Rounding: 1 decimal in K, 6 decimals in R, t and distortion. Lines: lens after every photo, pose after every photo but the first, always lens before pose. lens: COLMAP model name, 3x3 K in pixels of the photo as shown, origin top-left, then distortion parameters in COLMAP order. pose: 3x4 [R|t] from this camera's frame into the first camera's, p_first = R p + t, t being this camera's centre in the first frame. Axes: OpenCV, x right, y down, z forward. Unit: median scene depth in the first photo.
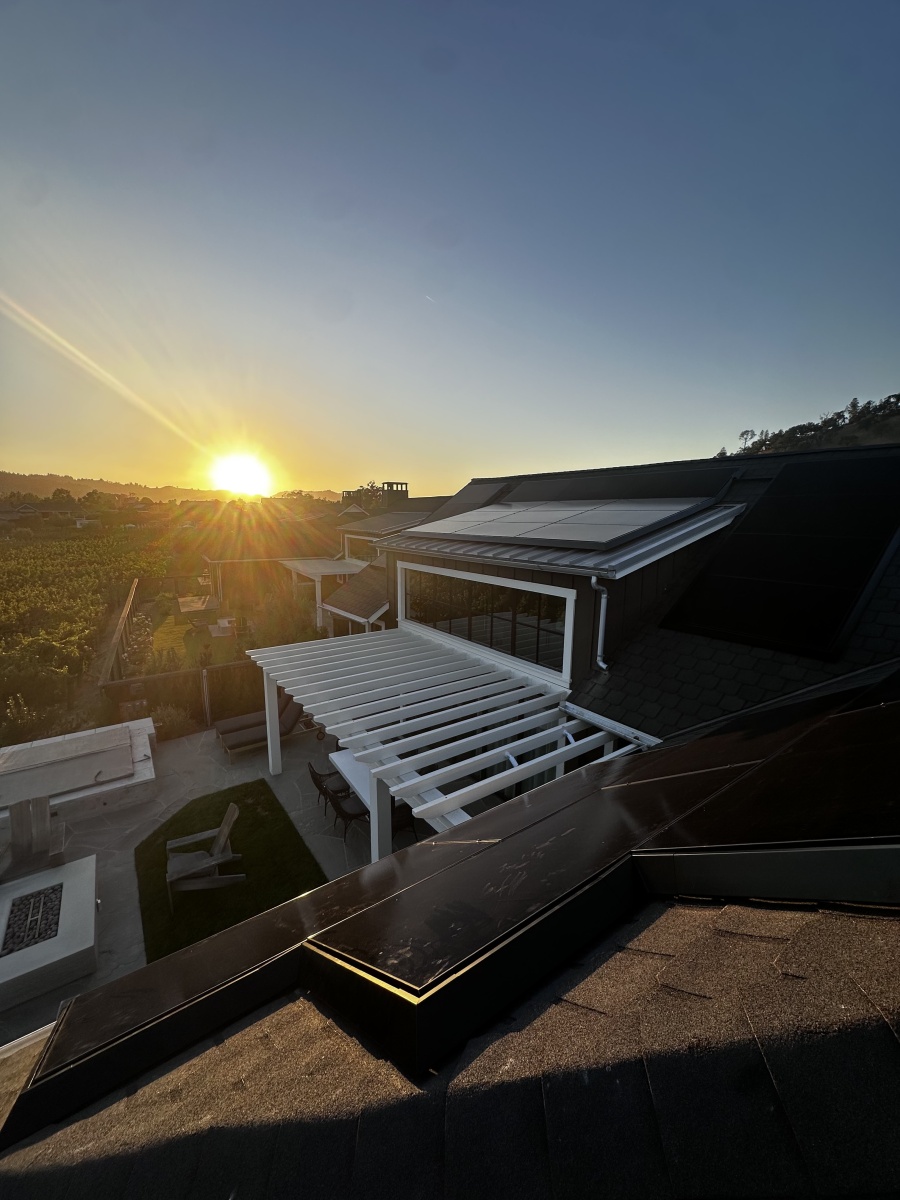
lens RADIAL K [[479.6, 0, 448.5], [0, 479.6, 601.1], [0, 0, 1]] dist [-0.003693, 0.000677]
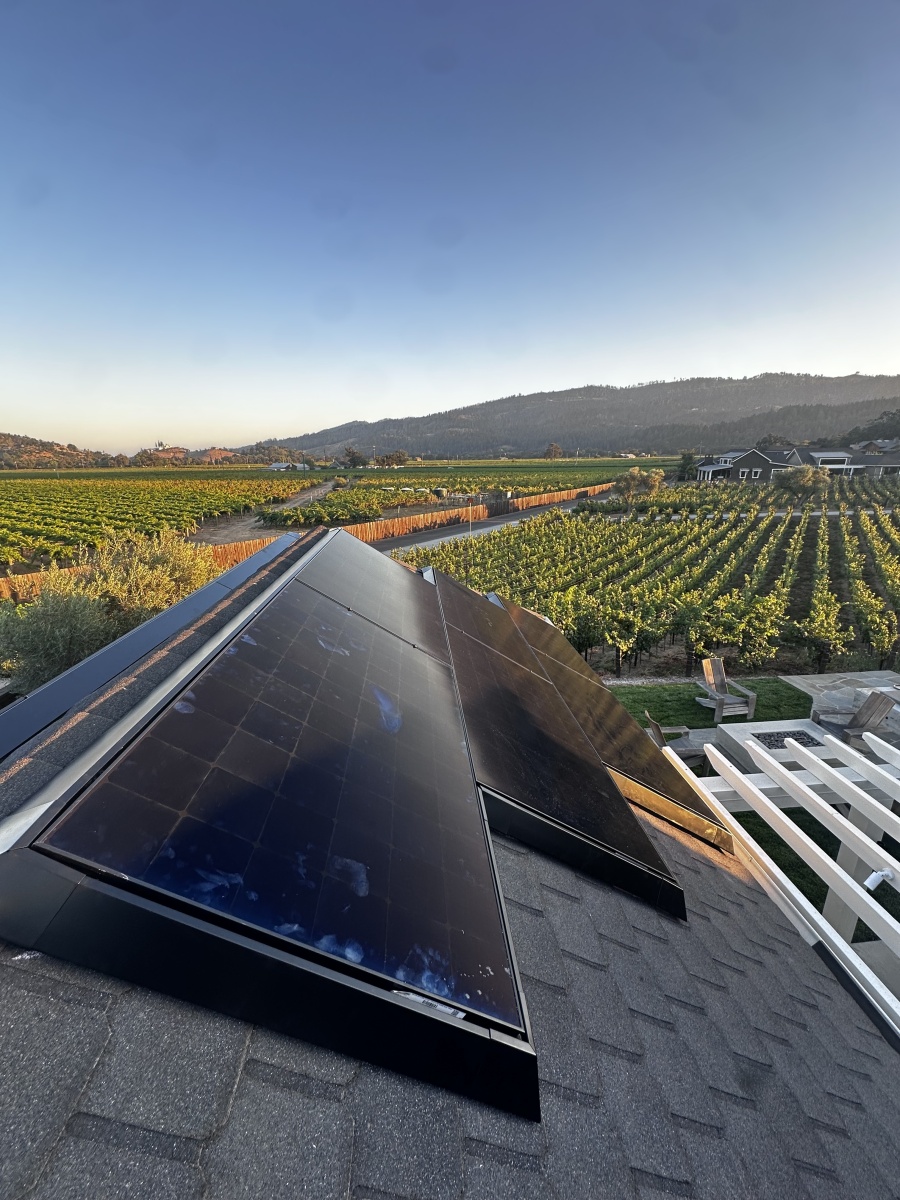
lens RADIAL K [[479.6, 0, 449.5], [0, 479.6, 601.2], [0, 0, 1]] dist [-0.003693, 0.000677]
pose [[-0.516423, 0.254414, -0.817668, 0.388601], [-0.133791, 0.919150, 0.370490, -0.066113], [0.845817, 0.300726, -0.440632, 0.340558]]
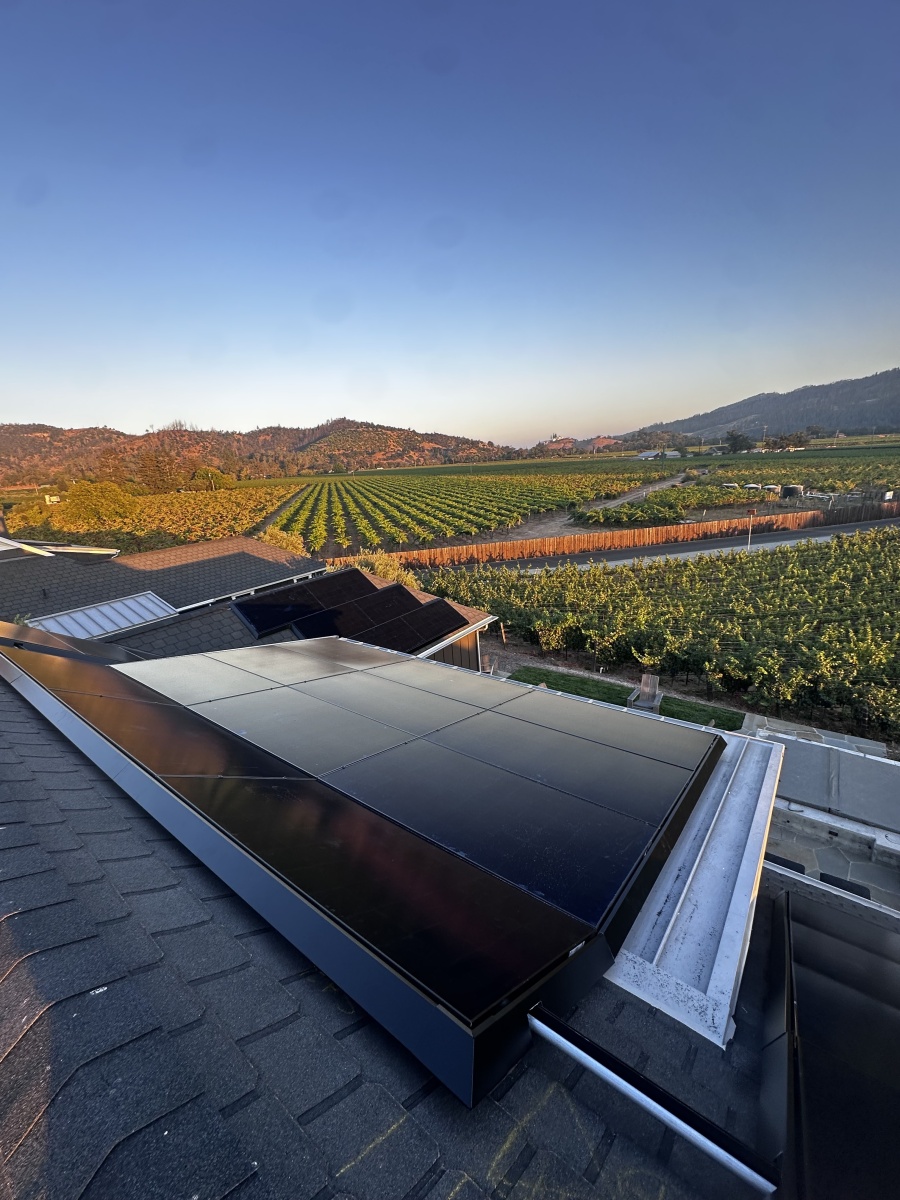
lens RADIAL K [[479.6, 0, 450.9], [0, 479.6, 601.8], [0, 0, 1]] dist [-0.003693, 0.000677]
pose [[-0.953533, 0.144889, -0.264164, 0.206583], [0.013773, 0.896823, 0.442175, -0.434024], [0.300975, 0.417990, -0.857146, 1.248413]]
